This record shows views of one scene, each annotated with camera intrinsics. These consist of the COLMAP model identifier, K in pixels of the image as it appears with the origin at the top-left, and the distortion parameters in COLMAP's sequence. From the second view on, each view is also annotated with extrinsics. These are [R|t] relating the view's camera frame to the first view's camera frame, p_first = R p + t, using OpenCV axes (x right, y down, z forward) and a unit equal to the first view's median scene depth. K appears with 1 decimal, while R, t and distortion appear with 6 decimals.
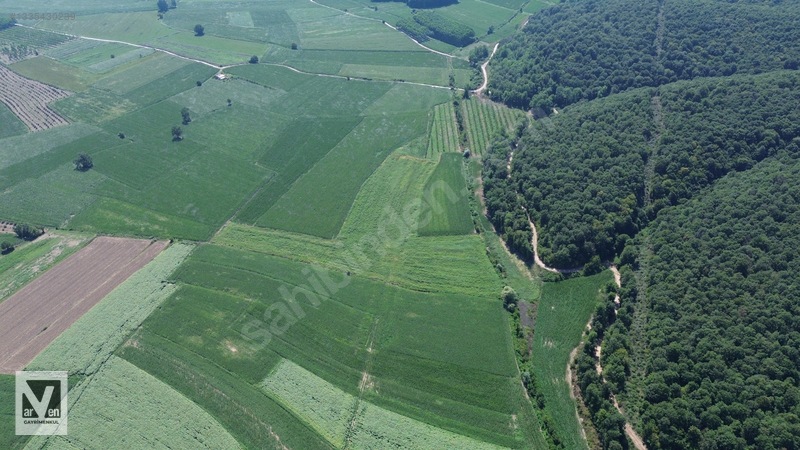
lens RADIAL K [[563.5, 0, 400.0], [0, 563.5, 225.0], [0, 0, 1]] dist [0.063118, -0.059784]
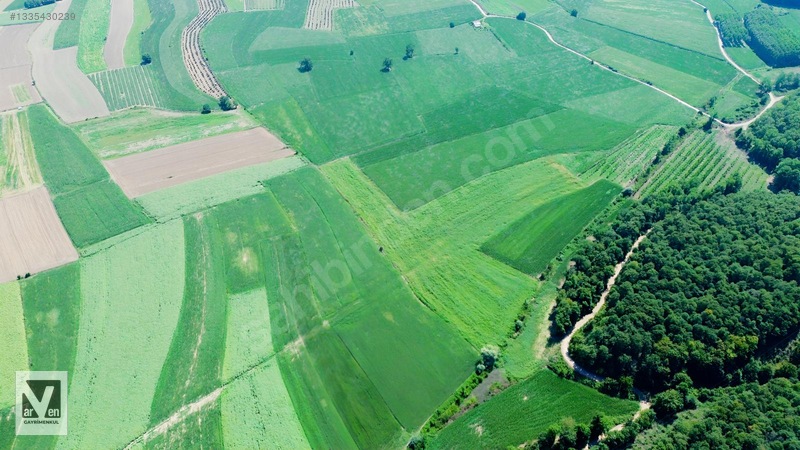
lens RADIAL K [[563.5, 0, 400.0], [0, 563.5, 225.0], [0, 0, 1]] dist [0.063118, -0.059784]
pose [[0.750697, 0.435104, -0.497129, 0.375116], [-0.389522, 0.899288, 0.198882, -0.148112], [0.533597, 0.044343, 0.844576, 0.175246]]
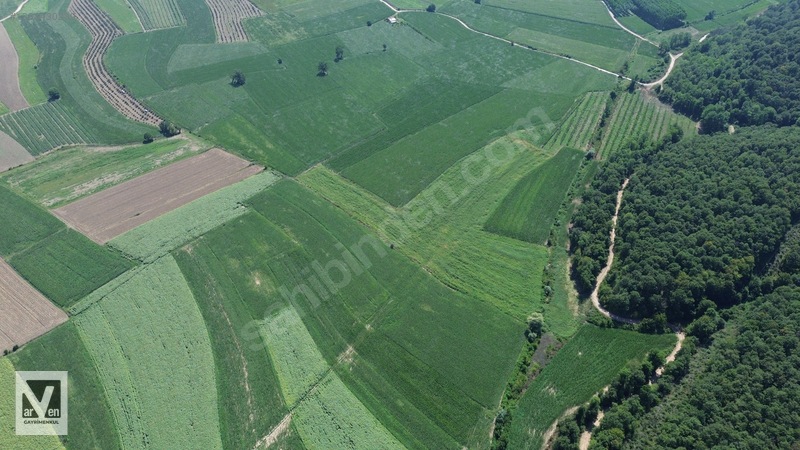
lens RADIAL K [[563.5, 0, 400.0], [0, 563.5, 225.0], [0, 0, 1]] dist [0.063118, -0.059784]
pose [[0.900224, 0.285397, -0.328854, 0.218455], [-0.256677, 0.957894, 0.128669, -0.073895], [0.351729, -0.031422, 0.935574, 0.078666]]
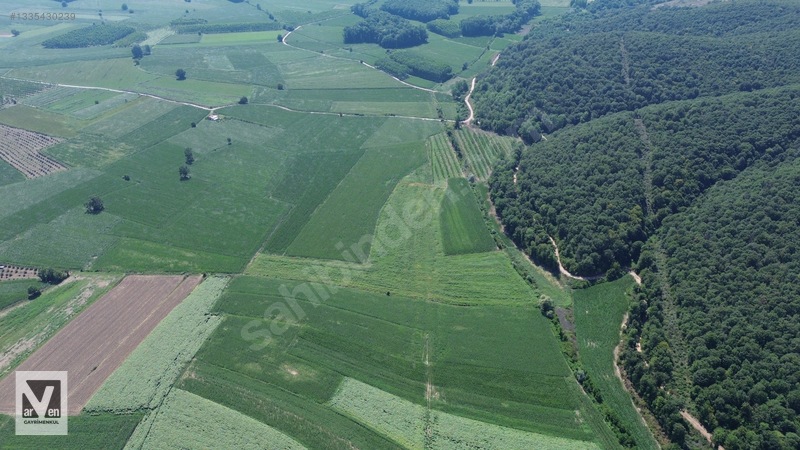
lens RADIAL K [[563.5, 0, 400.0], [0, 563.5, 225.0], [0, 0, 1]] dist [0.063118, -0.059784]
pose [[0.993905, -0.054900, 0.095602, -0.151311], [0.061323, 0.995960, -0.065597, 0.027242], [-0.091615, 0.071060, 0.993256, -0.037631]]
